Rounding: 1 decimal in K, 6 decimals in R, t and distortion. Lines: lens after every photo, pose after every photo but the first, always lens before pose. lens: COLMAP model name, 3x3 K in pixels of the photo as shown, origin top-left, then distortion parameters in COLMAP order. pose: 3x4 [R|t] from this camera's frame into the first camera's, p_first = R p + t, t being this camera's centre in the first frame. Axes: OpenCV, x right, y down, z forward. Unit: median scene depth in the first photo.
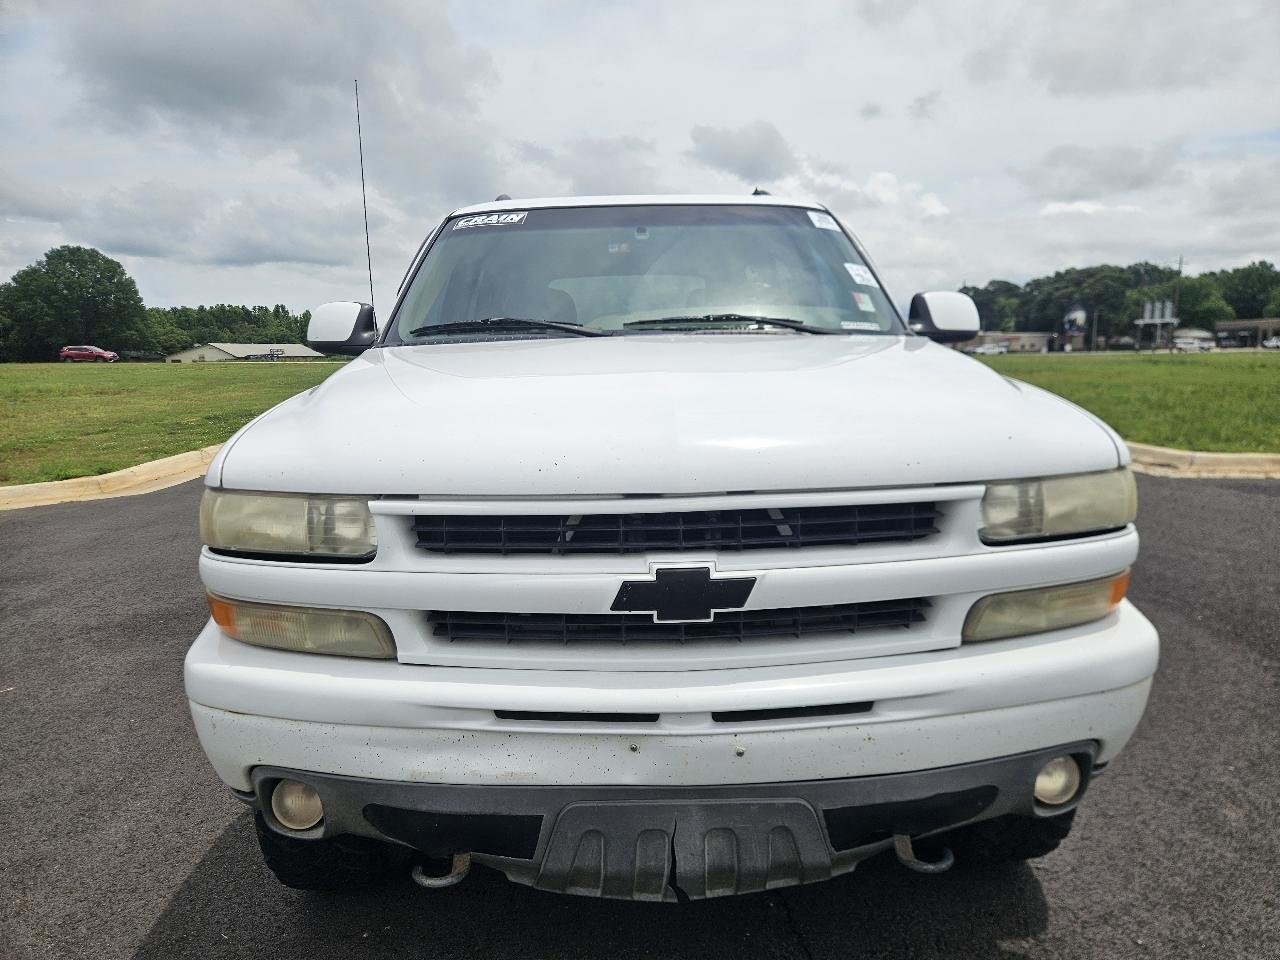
lens RADIAL K [[964.1, 0, 614.7], [0, 964.1, 474.4], [0, 0, 1]] dist [0.069416, -0.064777]
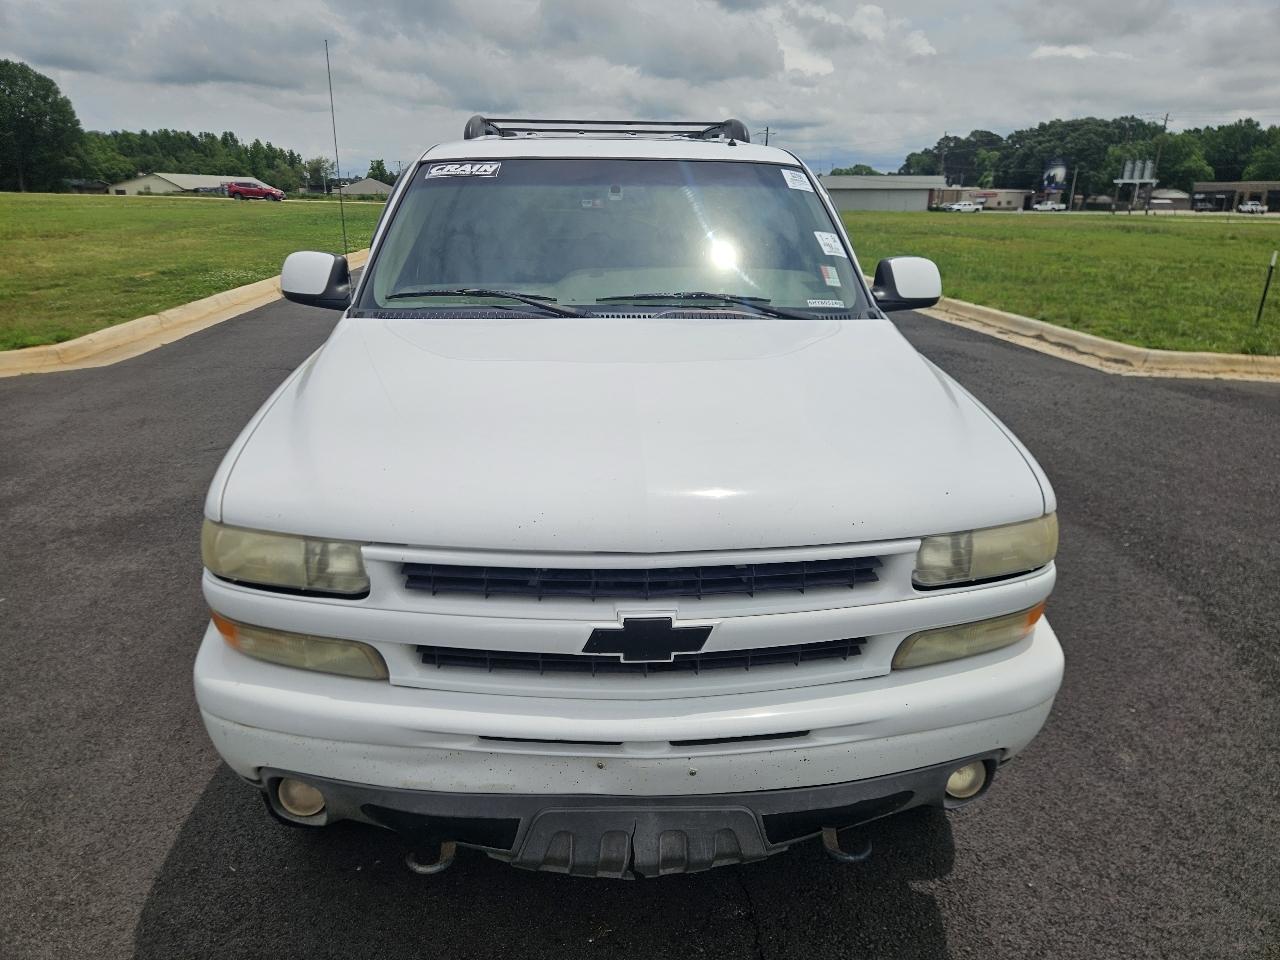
lens RADIAL K [[964.1, 0, 607.6], [0, 964.1, 481.6], [0, 0, 1]] dist [0.069416, -0.064777]
pose [[0.999393, 0.016048, 0.030916, -0.007980], [-0.020833, 0.986684, 0.161307, -0.148967], [-0.027916, -0.161853, 0.986420, -0.047186]]
